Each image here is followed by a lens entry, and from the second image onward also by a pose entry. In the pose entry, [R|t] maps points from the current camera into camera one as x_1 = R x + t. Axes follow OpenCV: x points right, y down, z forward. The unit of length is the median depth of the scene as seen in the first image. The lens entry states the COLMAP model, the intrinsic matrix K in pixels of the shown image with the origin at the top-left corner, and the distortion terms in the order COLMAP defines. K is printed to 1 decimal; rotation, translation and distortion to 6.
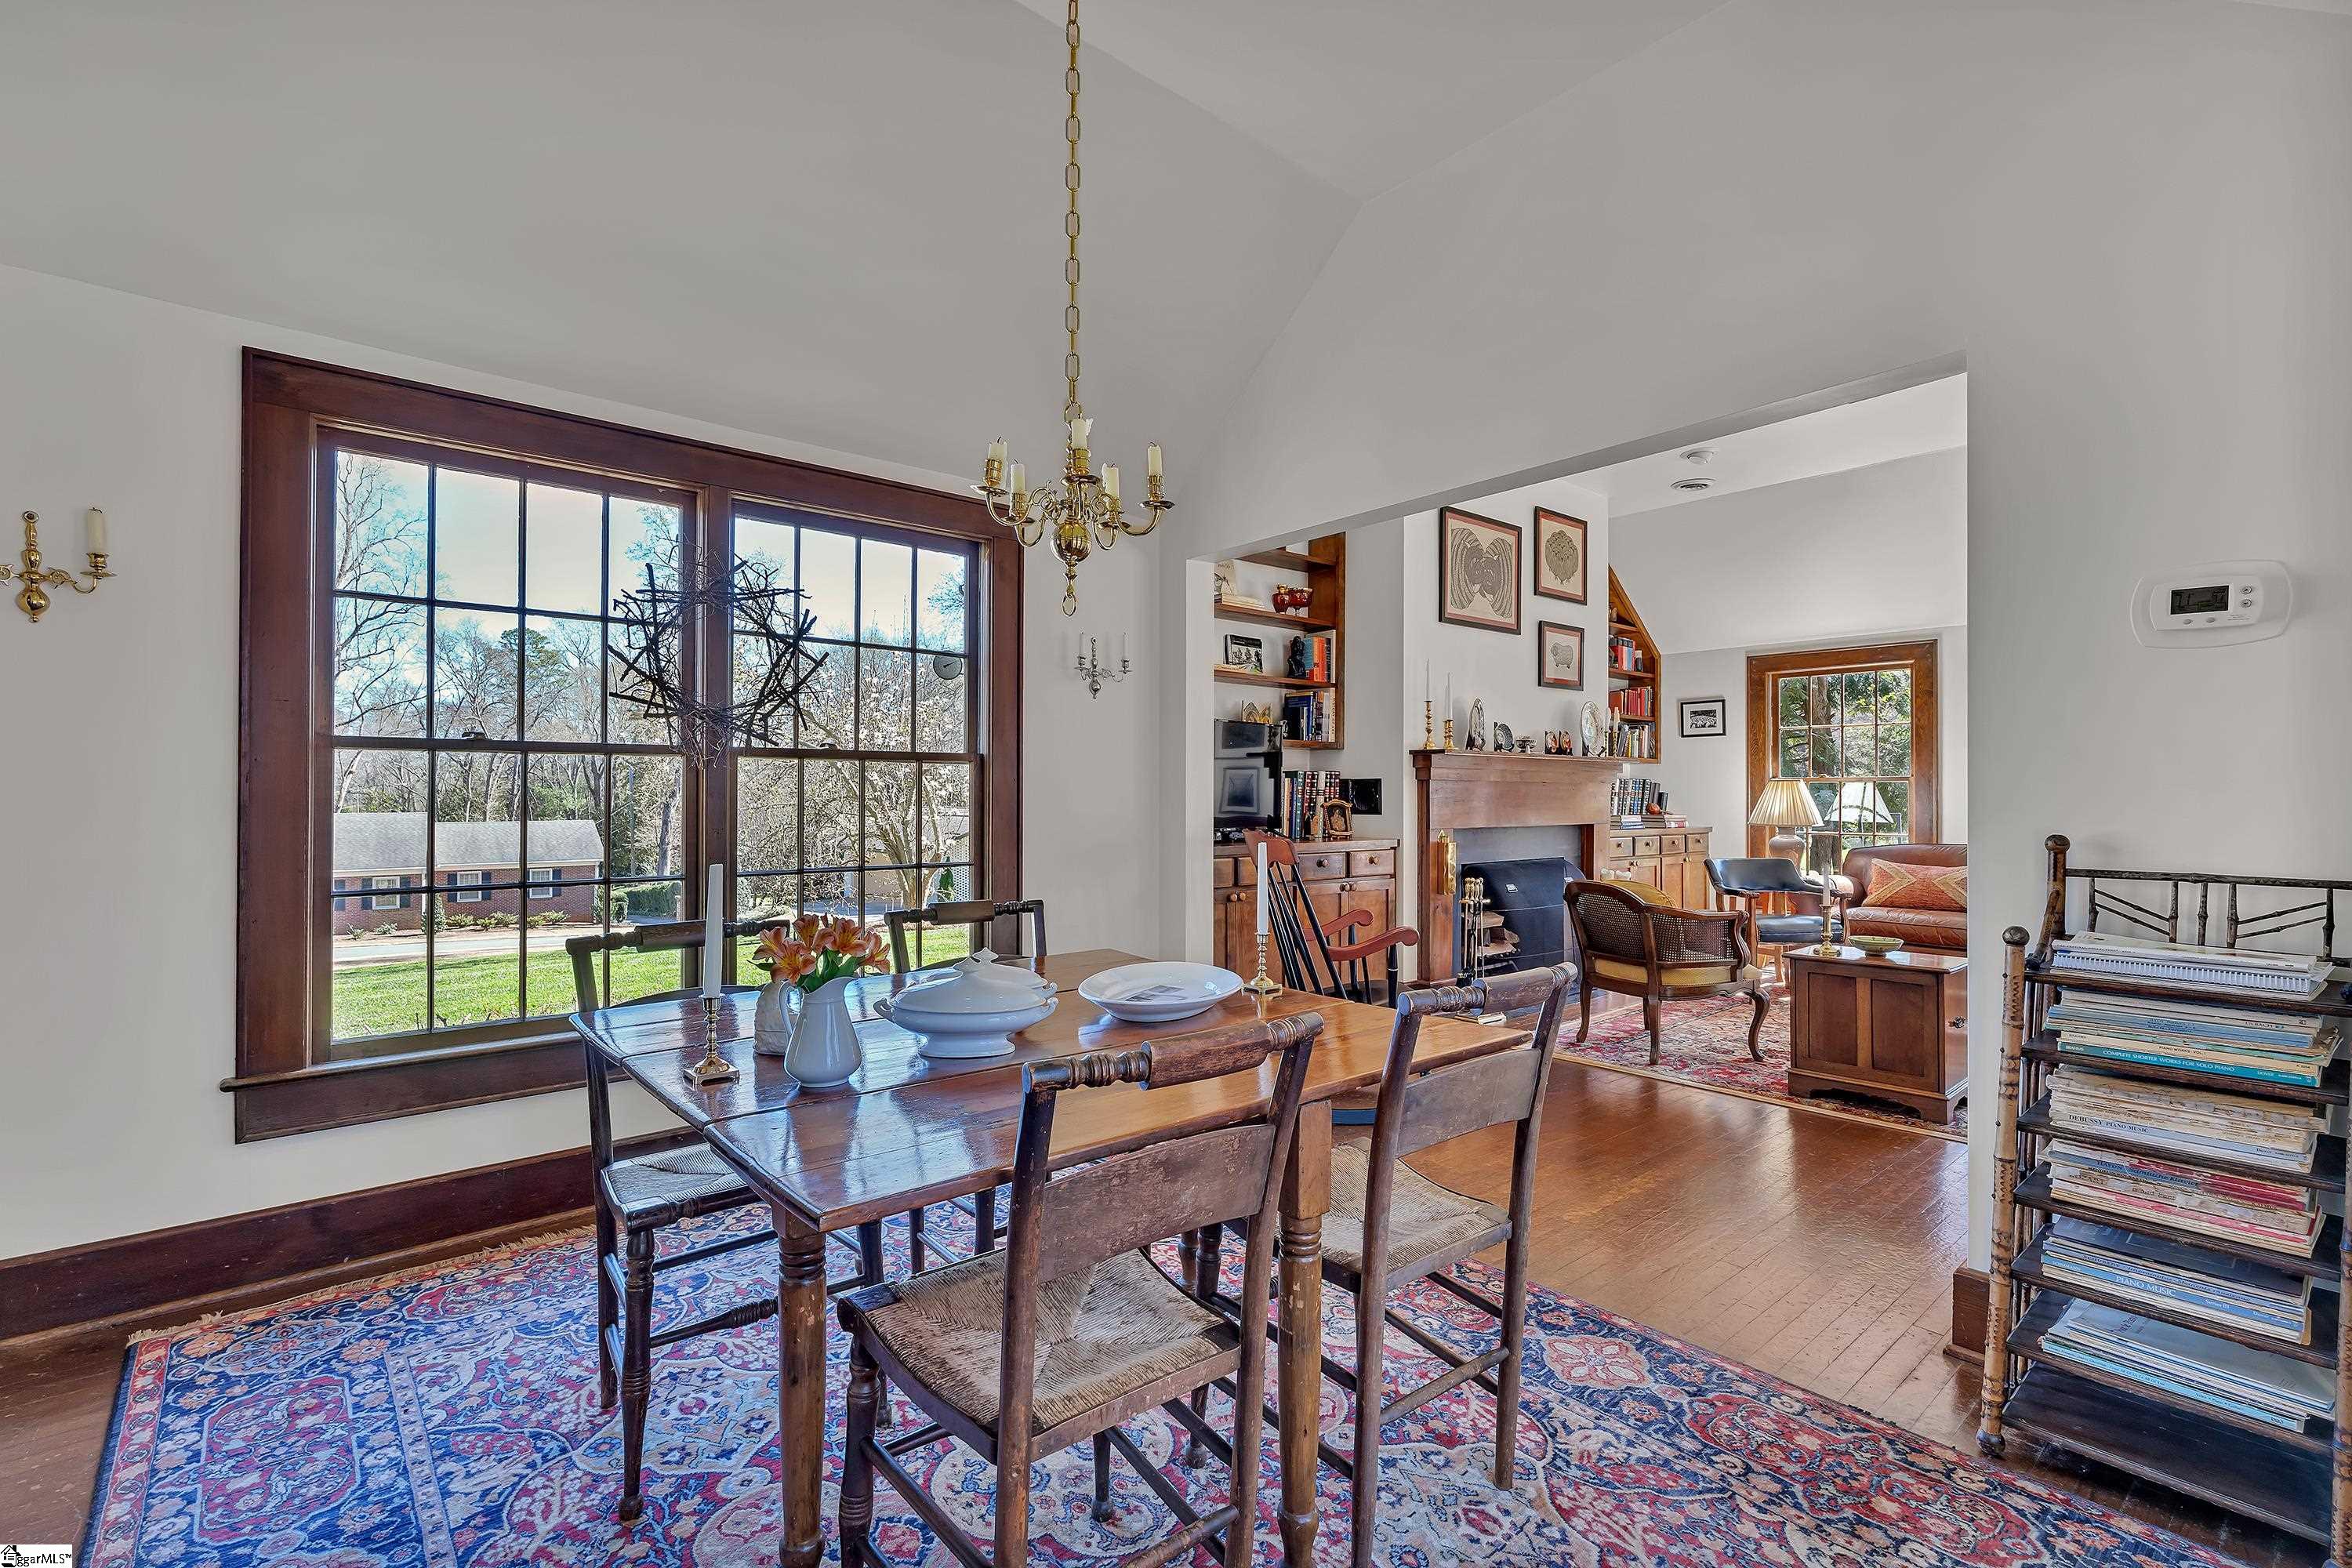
lens RADIAL K [[1038.6, 0, 1220.7], [0, 1038.6, 784.6], [0, 0, 1]] dist [-0.005765, -0.000048]
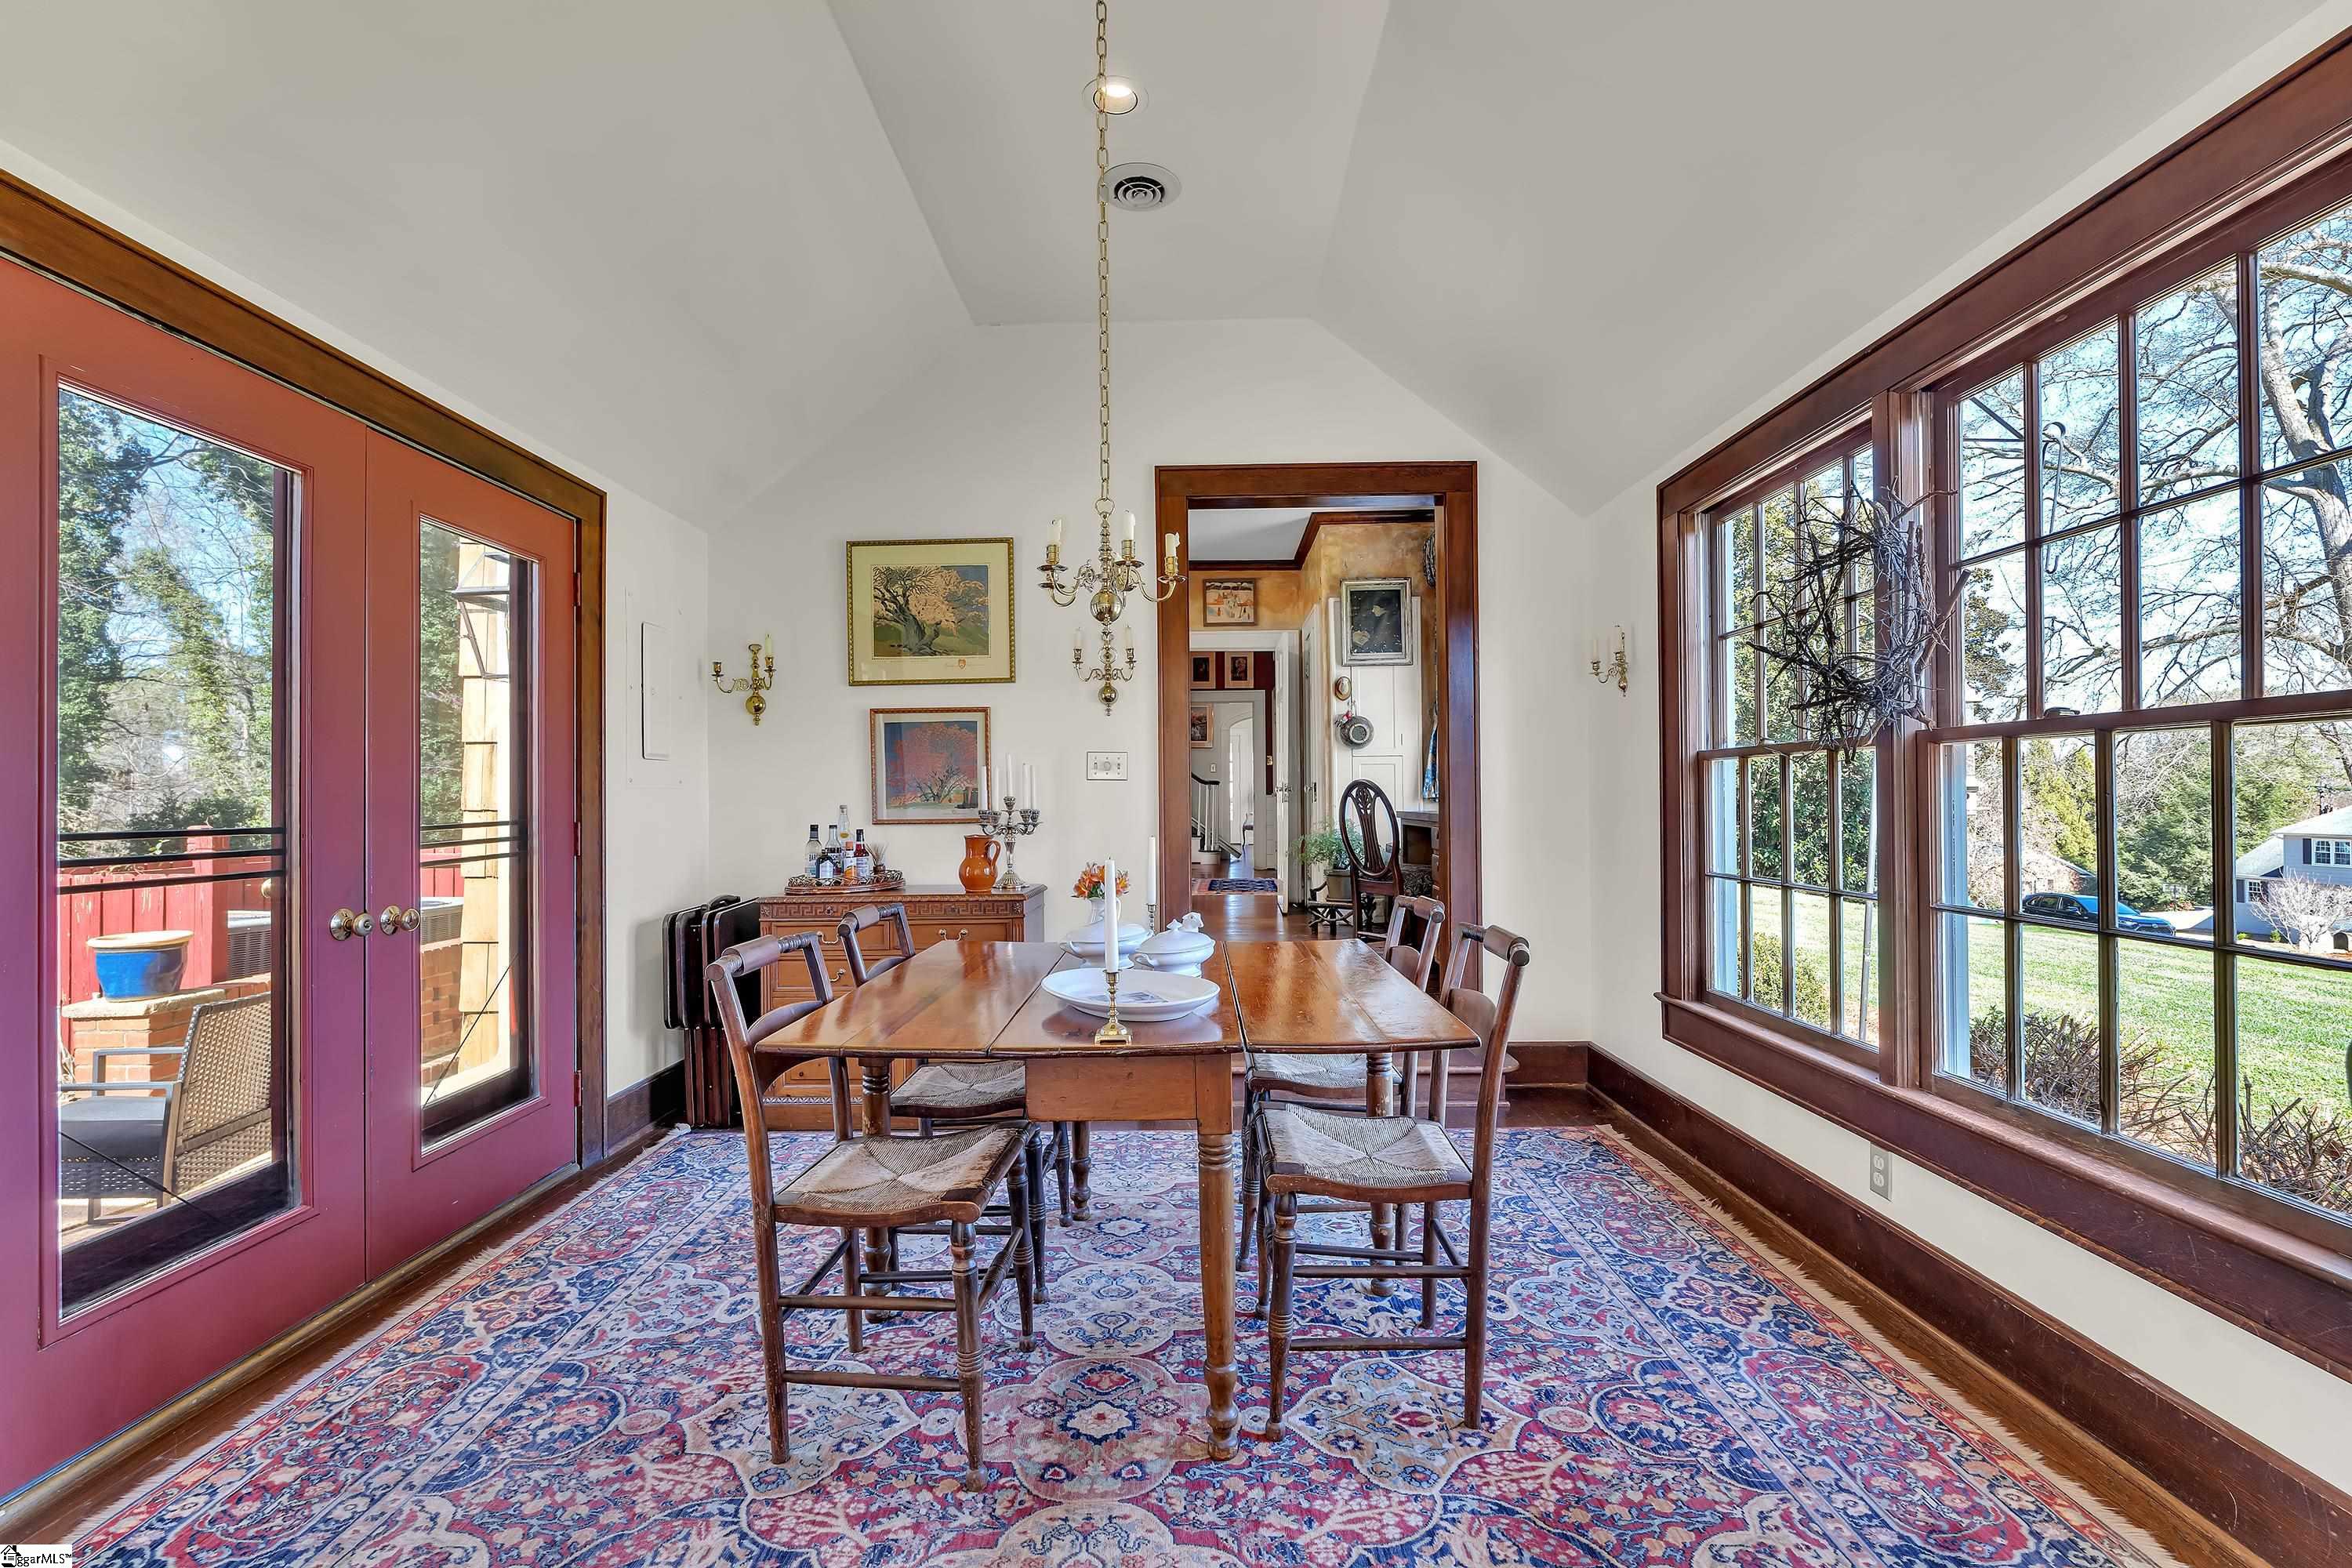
lens RADIAL K [[1038.6, 0, 1176.3], [0, 1038.6, 789.7], [0, 0, 1]] dist [-0.005765, -0.000048]
pose [[-0.691820, 0.001061, -0.722070, 0.373840], [0.015462, 0.999791, -0.013345, 0.006759], [0.721905, -0.020397, -0.691692, 1.007123]]
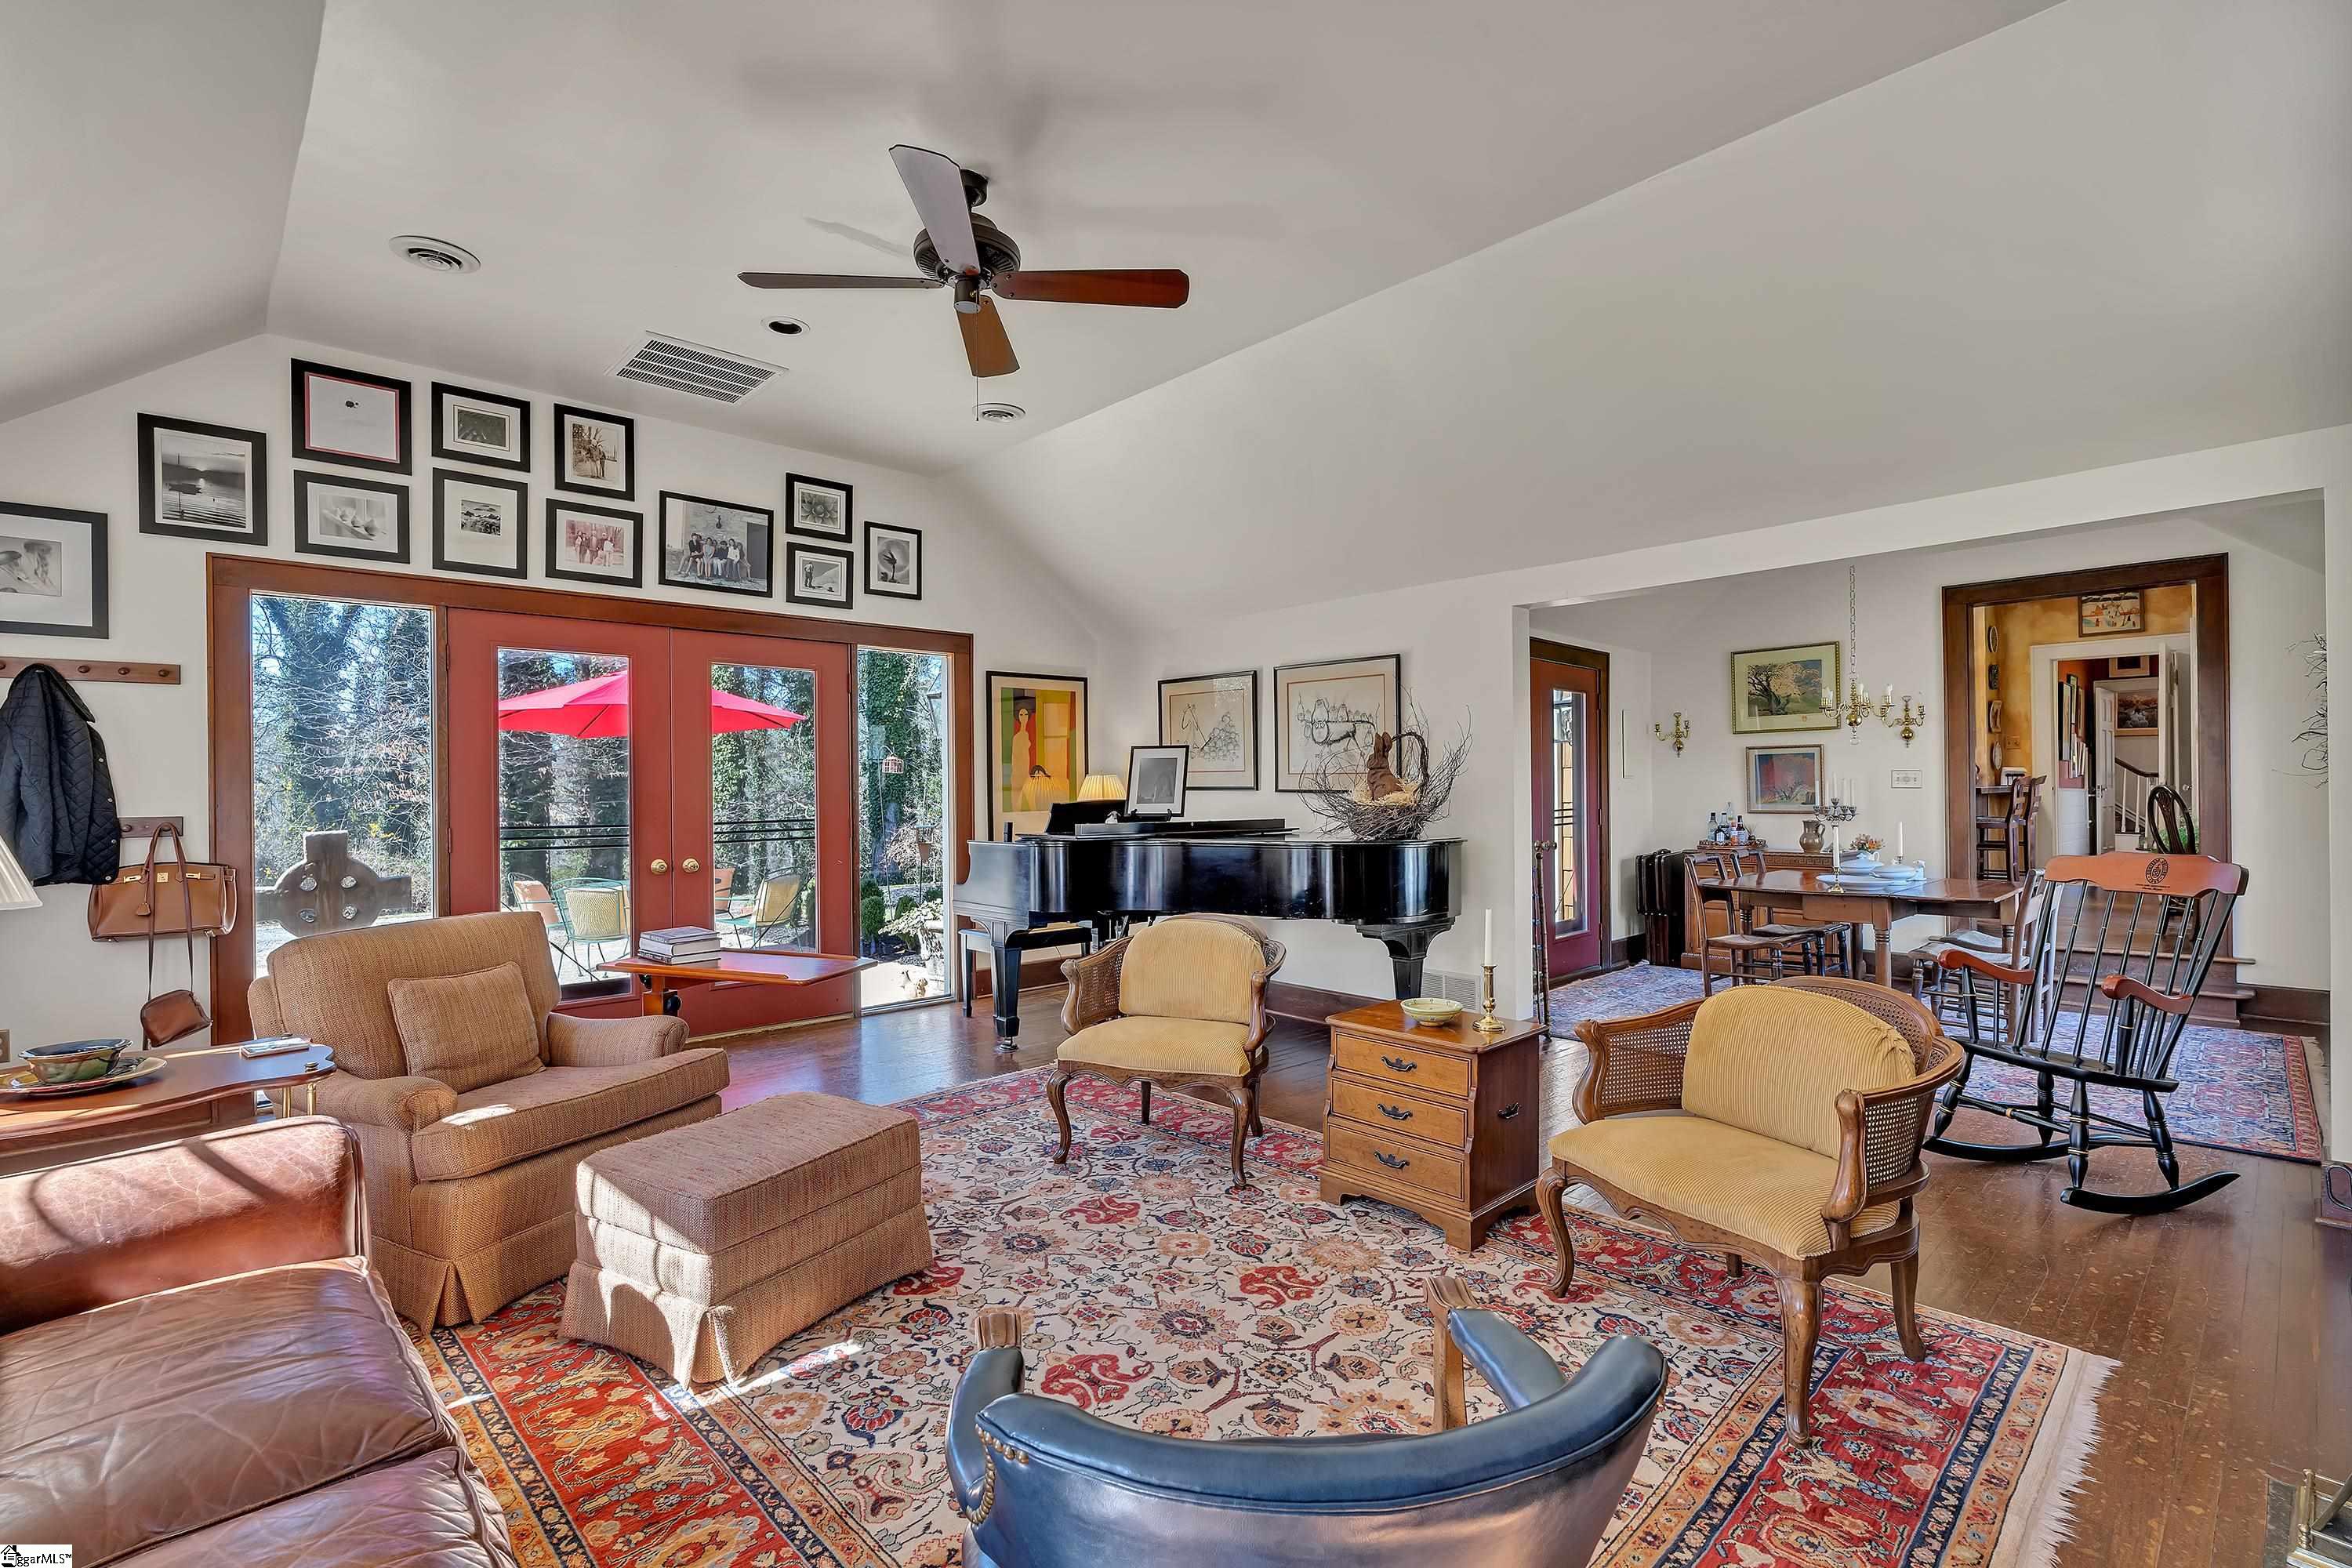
lens RADIAL K [[1038.6, 0, 1211.3], [0, 1038.6, 789.1], [0, 0, 1]] dist [-0.005765, -0.000048]
pose [[-0.999222, 0.005960, -0.038985, 1.004787], [0.006450, 0.999902, -0.012455, -0.006177], [0.038907, -0.012697, -0.999162, 2.136431]]
